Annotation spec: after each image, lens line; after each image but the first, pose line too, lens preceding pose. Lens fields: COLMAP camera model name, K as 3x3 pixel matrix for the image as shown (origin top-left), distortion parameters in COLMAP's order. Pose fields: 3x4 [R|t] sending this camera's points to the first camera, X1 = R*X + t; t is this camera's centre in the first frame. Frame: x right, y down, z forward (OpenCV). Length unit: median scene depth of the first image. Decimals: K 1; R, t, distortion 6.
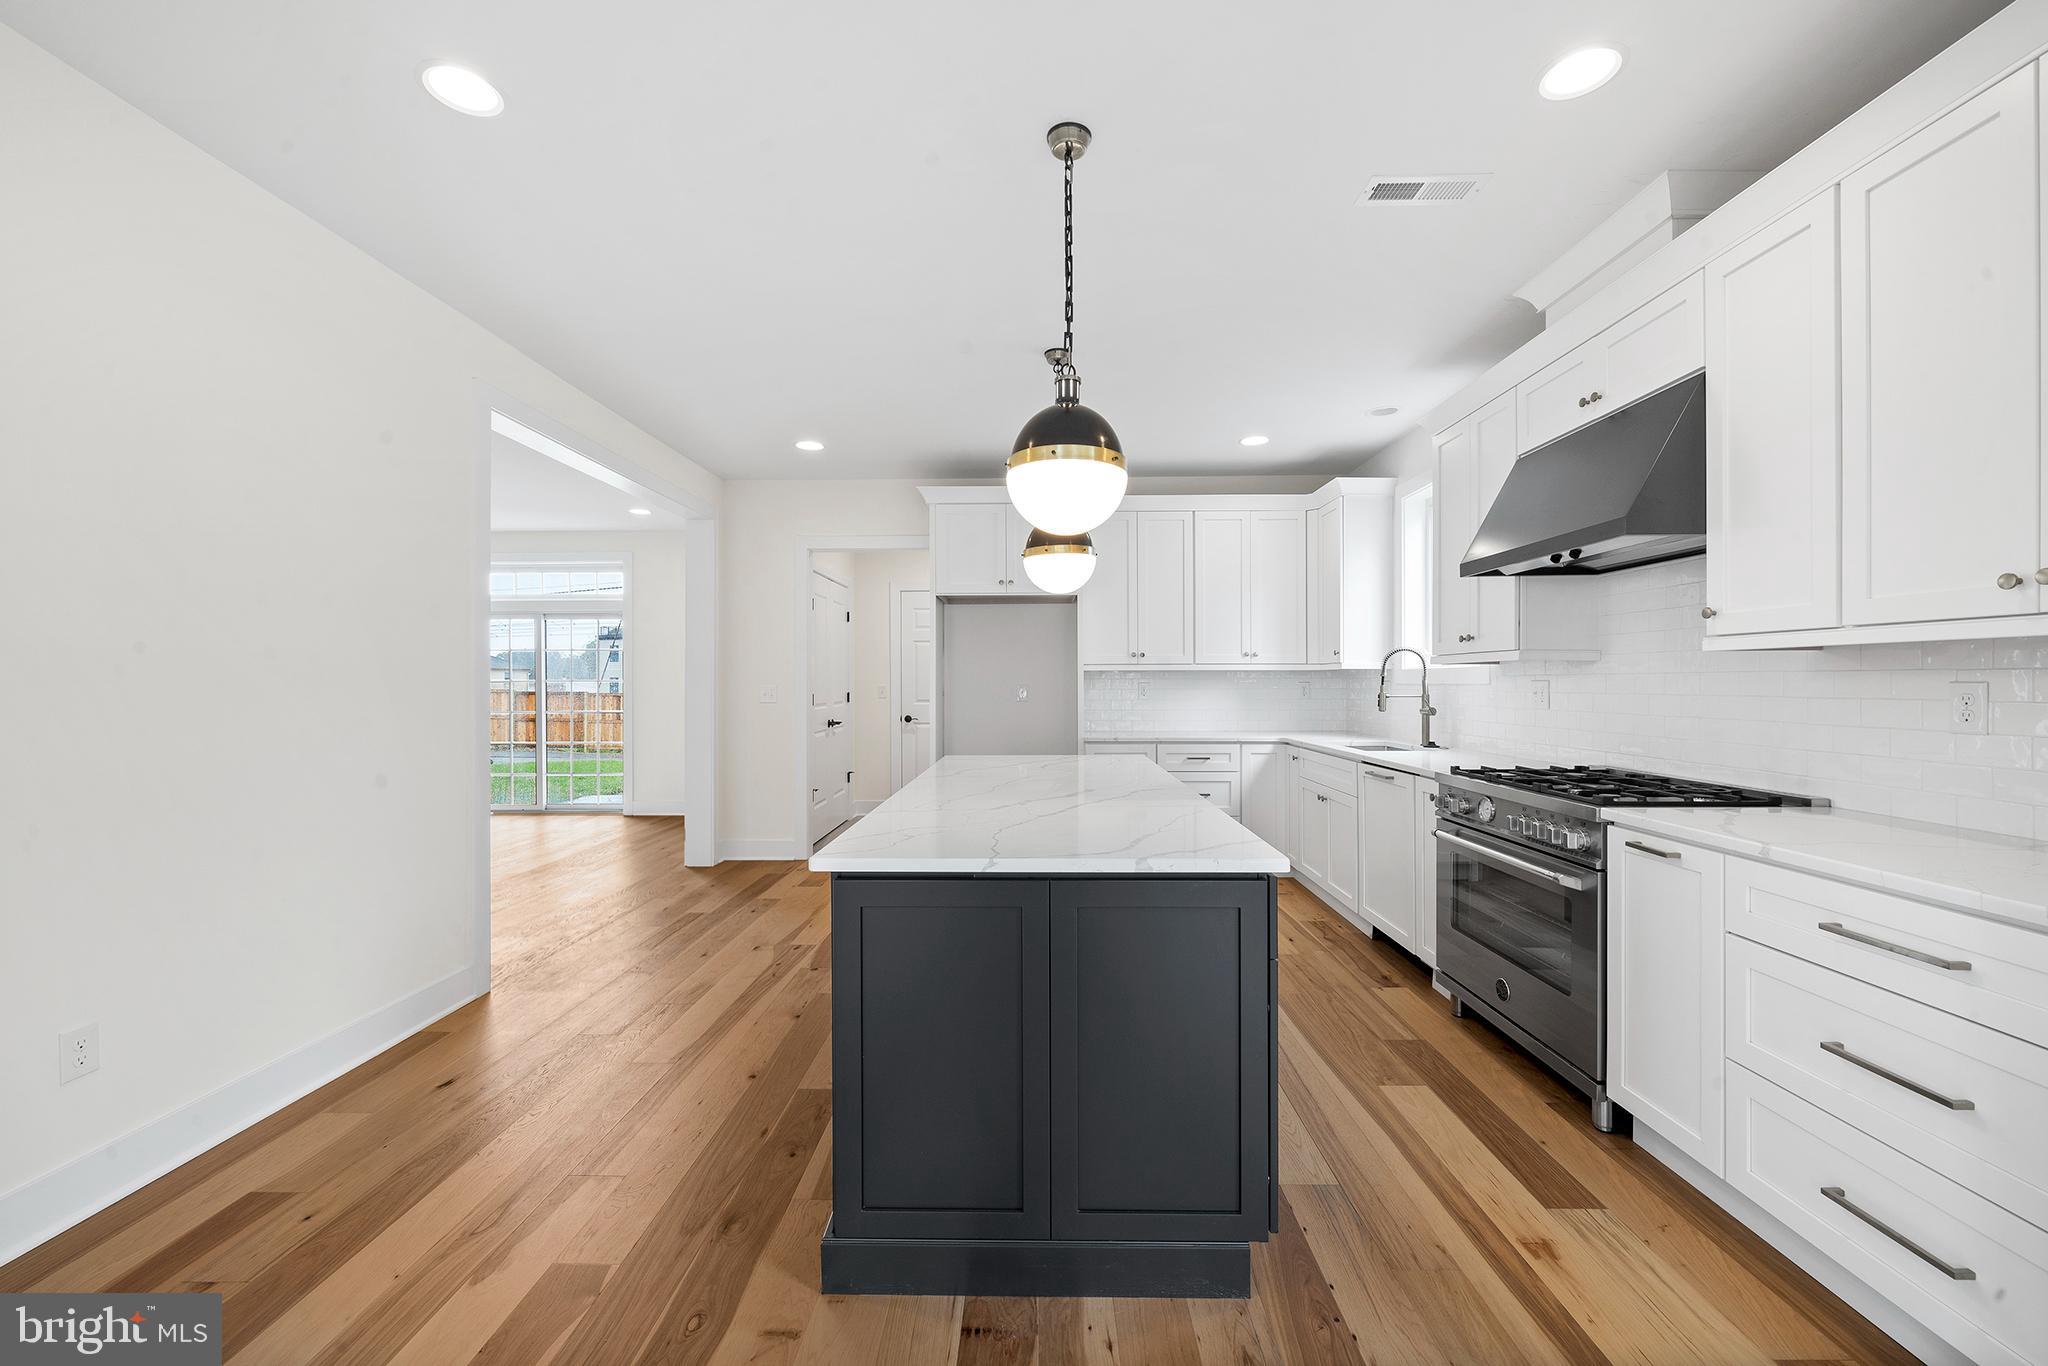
lens RADIAL K [[816.9, 0, 1027.2], [0, 816.9, 680.5], [0, 0, 1]] dist [0.000416, 0.000055]
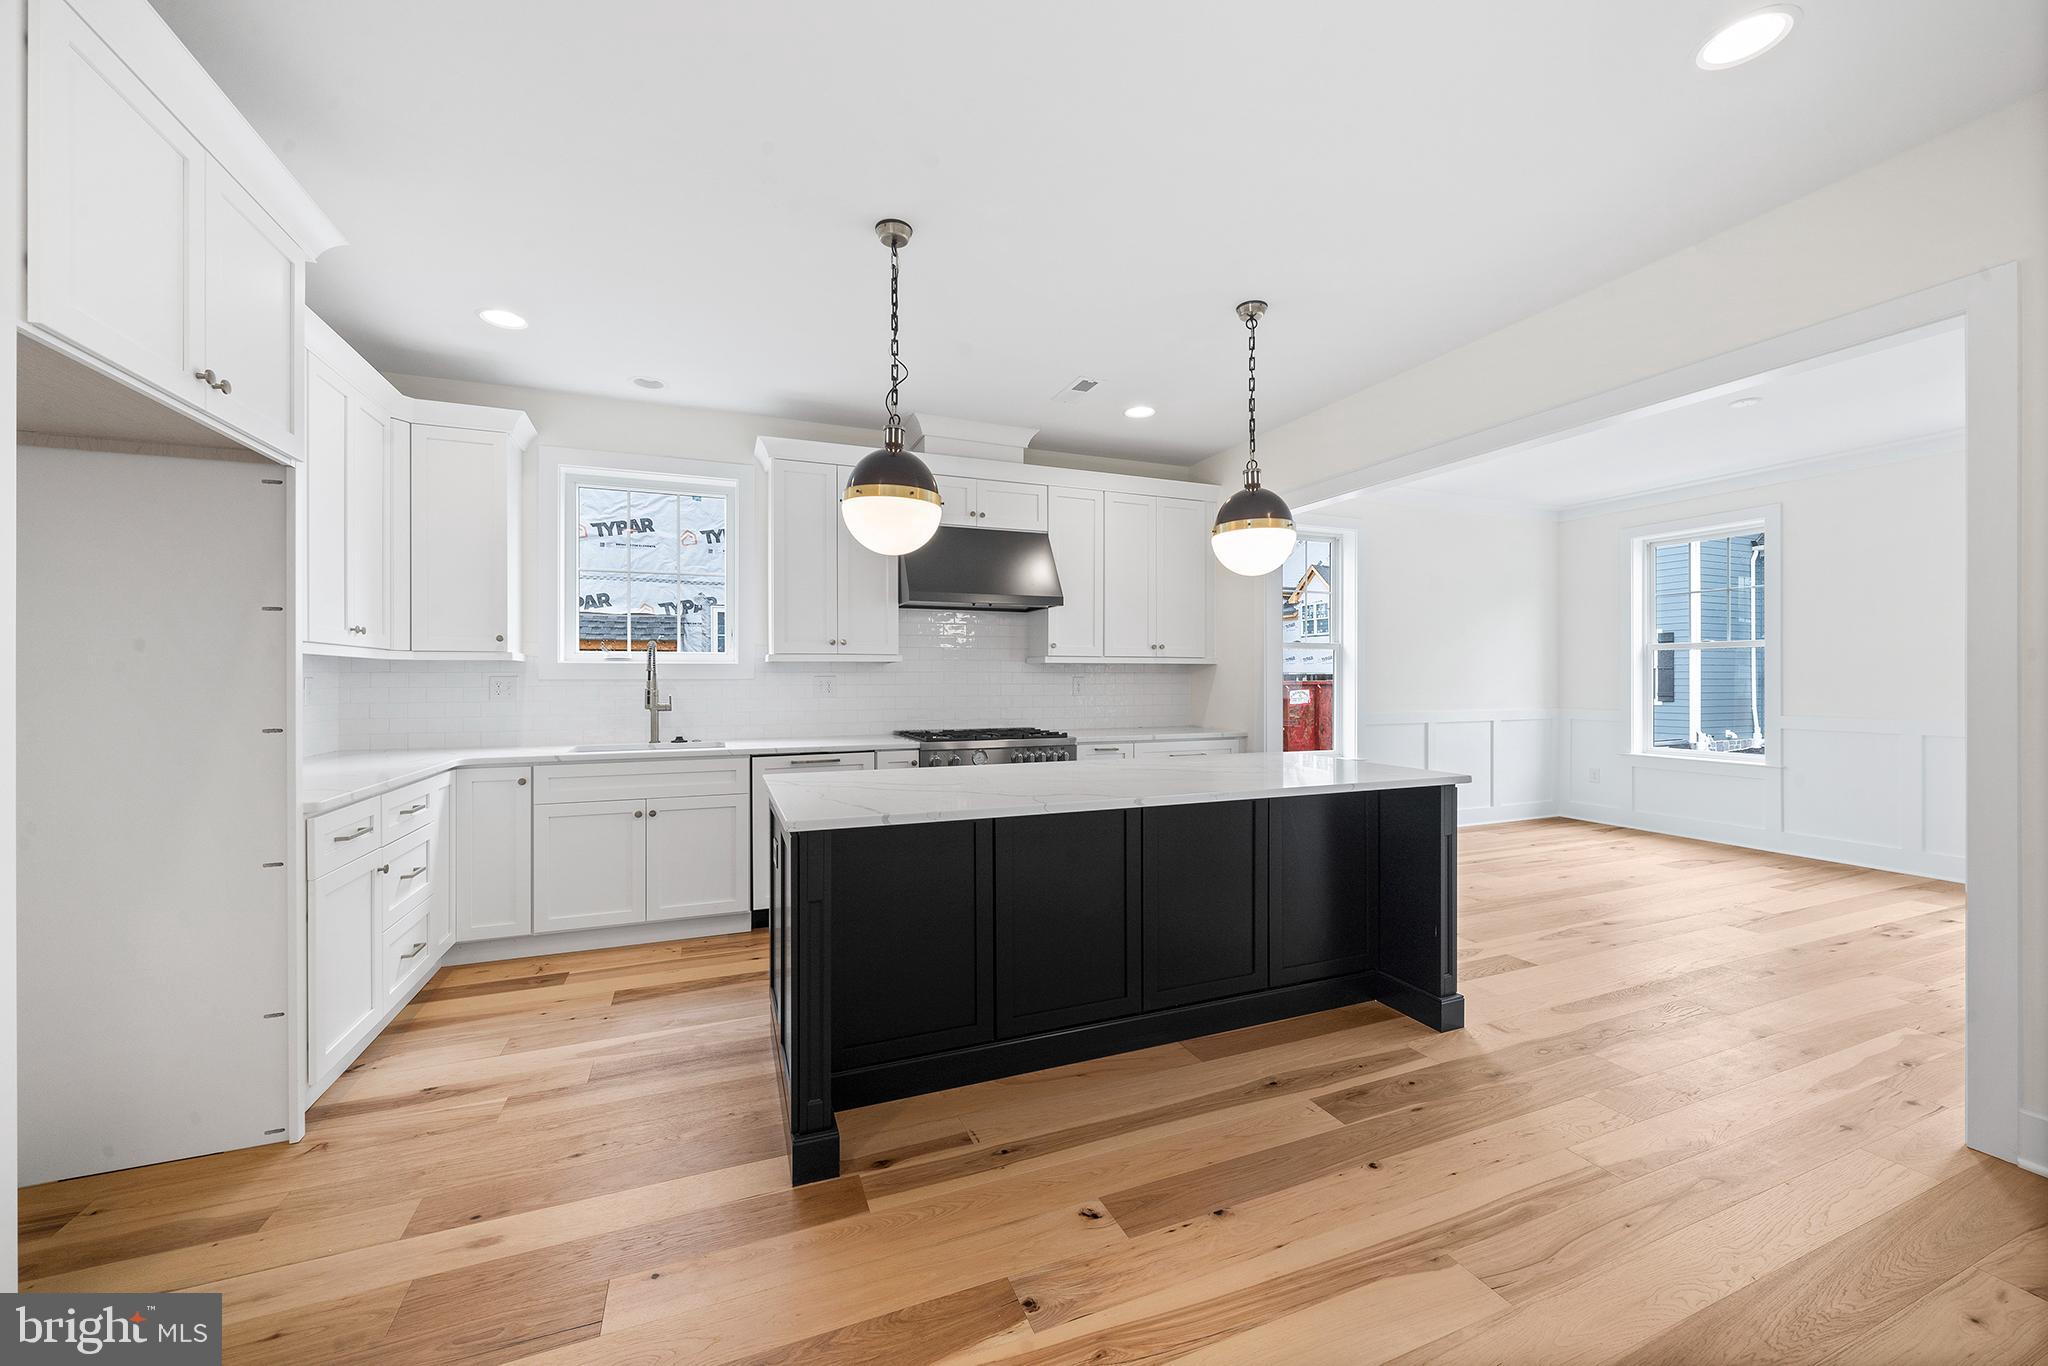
lens RADIAL K [[775.4, 0, 1029.2], [0, 775.4, 679.7], [0, 0, 1]] dist [-0.000848, -0.000080]
pose [[-0.393689, 0.000562, 0.919243, -0.542195], [0.000166, 1.000000, -0.000540, 0.005260], [-0.919244, -0.000060, -0.393689, 0.966620]]
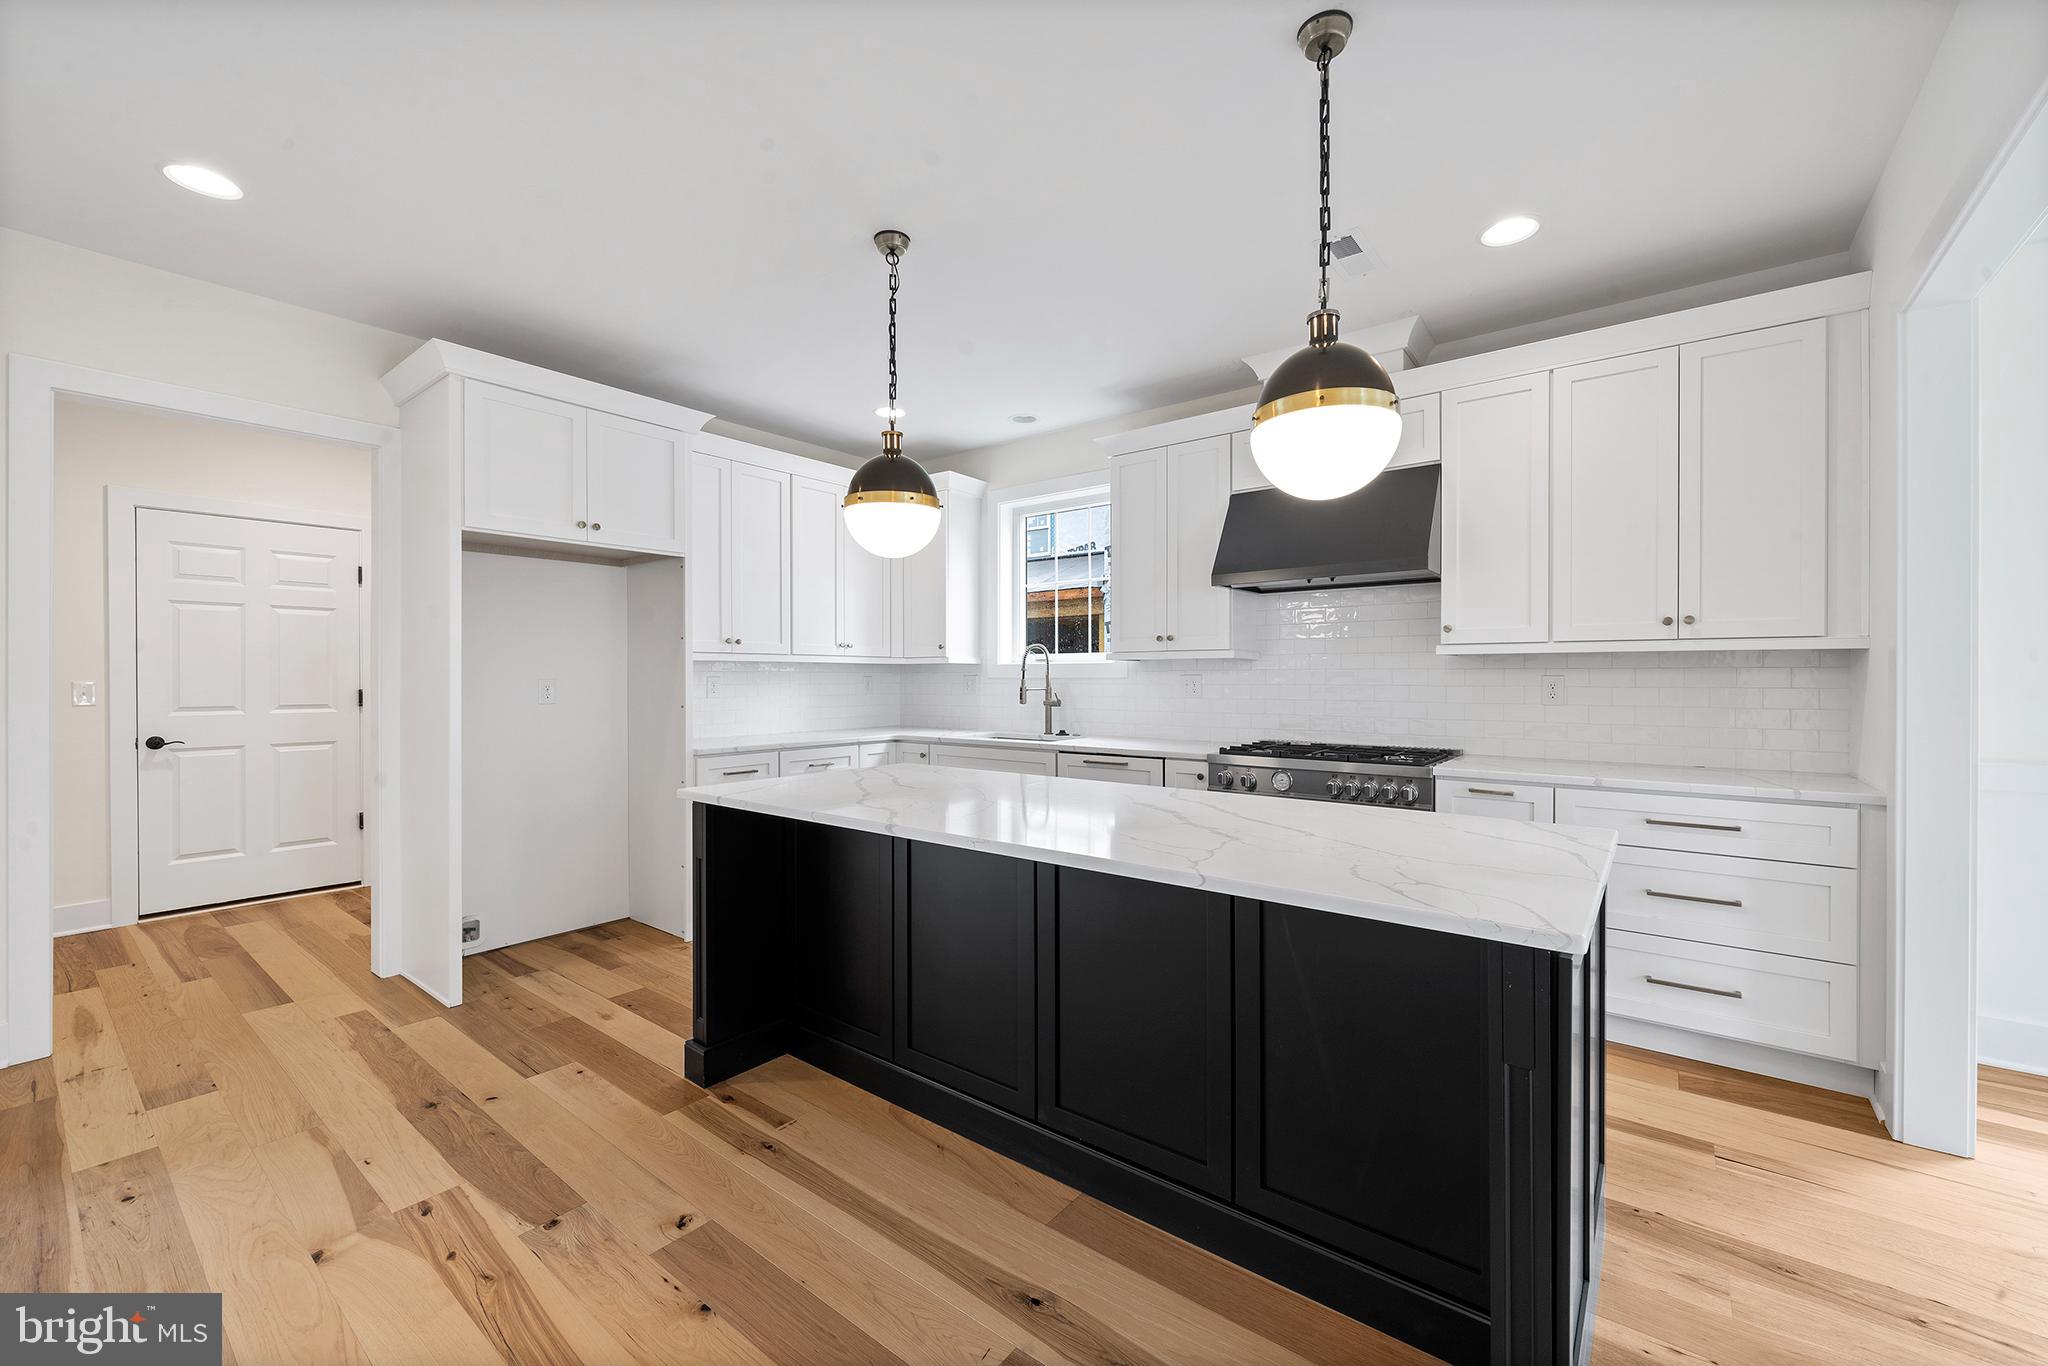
lens RADIAL K [[816.9, 0, 1027.2], [0, 816.9, 680.5], [0, 0, 1]] dist [0.000416, 0.000055]
pose [[0.603131, -0.001812, 0.797640, -0.407231], [-0.002169, 0.999990, 0.003912, 0.003397], [-0.797639, -0.004089, 0.603121, 0.367822]]
